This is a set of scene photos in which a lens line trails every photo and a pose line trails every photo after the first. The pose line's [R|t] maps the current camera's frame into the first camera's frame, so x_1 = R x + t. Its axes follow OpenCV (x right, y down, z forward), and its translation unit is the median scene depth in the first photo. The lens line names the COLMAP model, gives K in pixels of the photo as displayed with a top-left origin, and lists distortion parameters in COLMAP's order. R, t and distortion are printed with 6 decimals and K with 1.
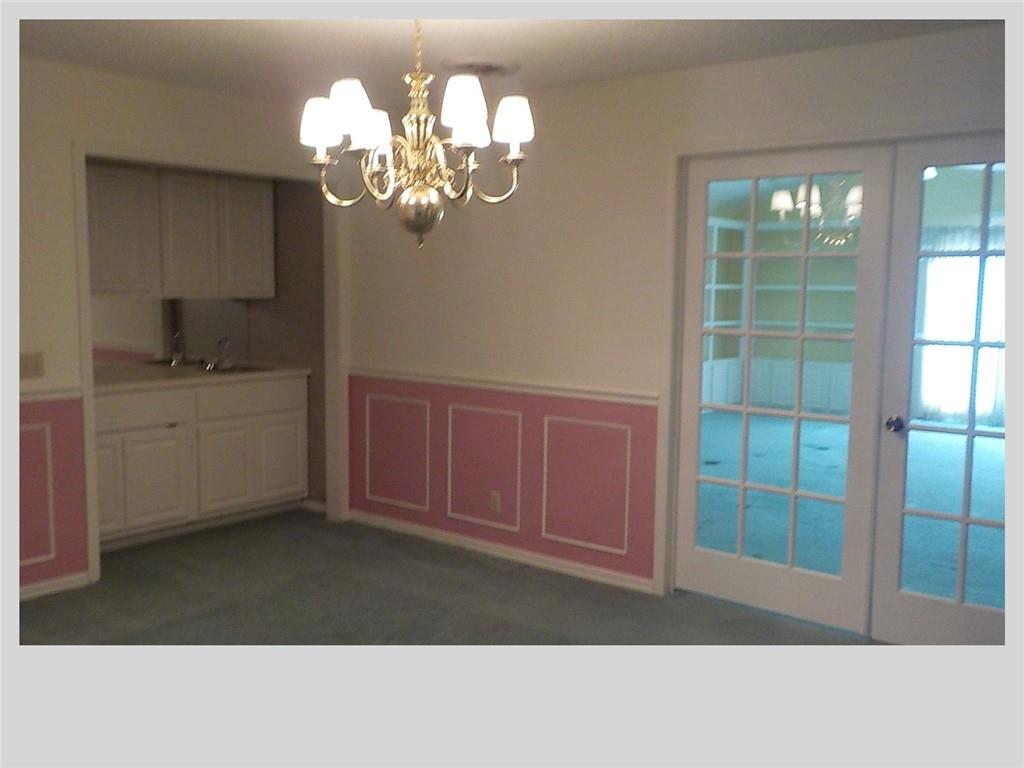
lens RADIAL K [[964.0, 0, 506.7], [0, 964.0, 392.5], [0, 0, 1]] dist [0.033907, -0.002919]
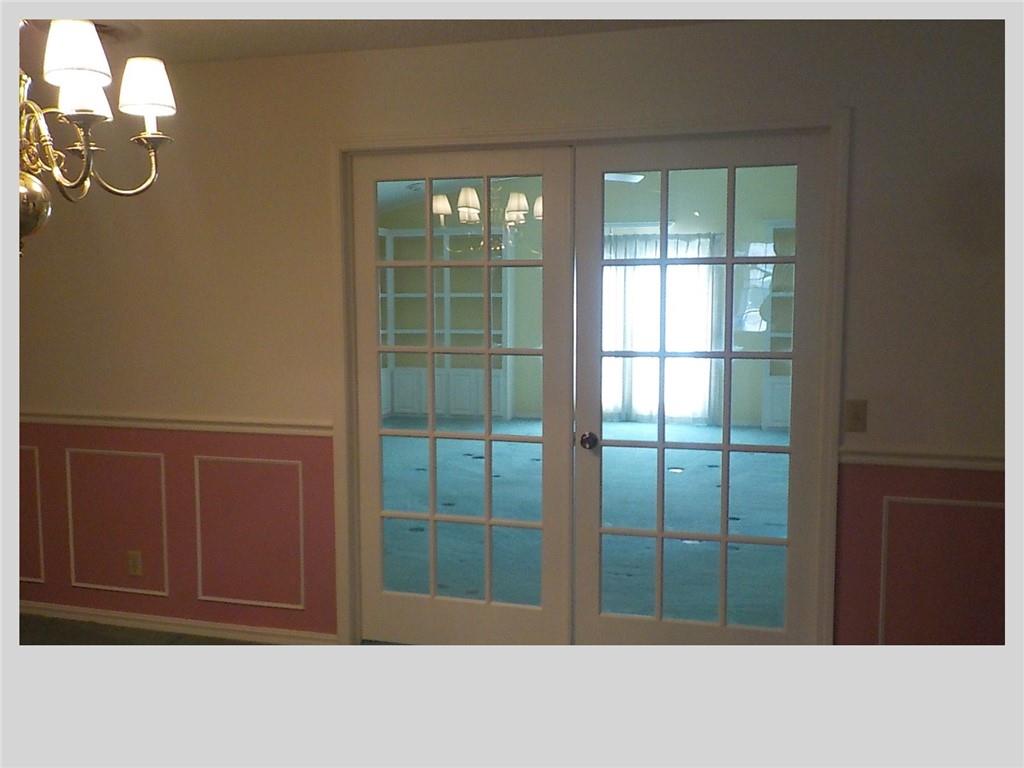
lens RADIAL K [[964.0, 0, 506.7], [0, 964.0, 392.5], [0, 0, 1]] dist [0.033907, -0.002919]
pose [[0.928045, -0.053691, 0.368577, -0.019889], [0.056825, 0.998381, 0.002356, -0.021452], [-0.368107, 0.018758, 0.929594, 0.147634]]
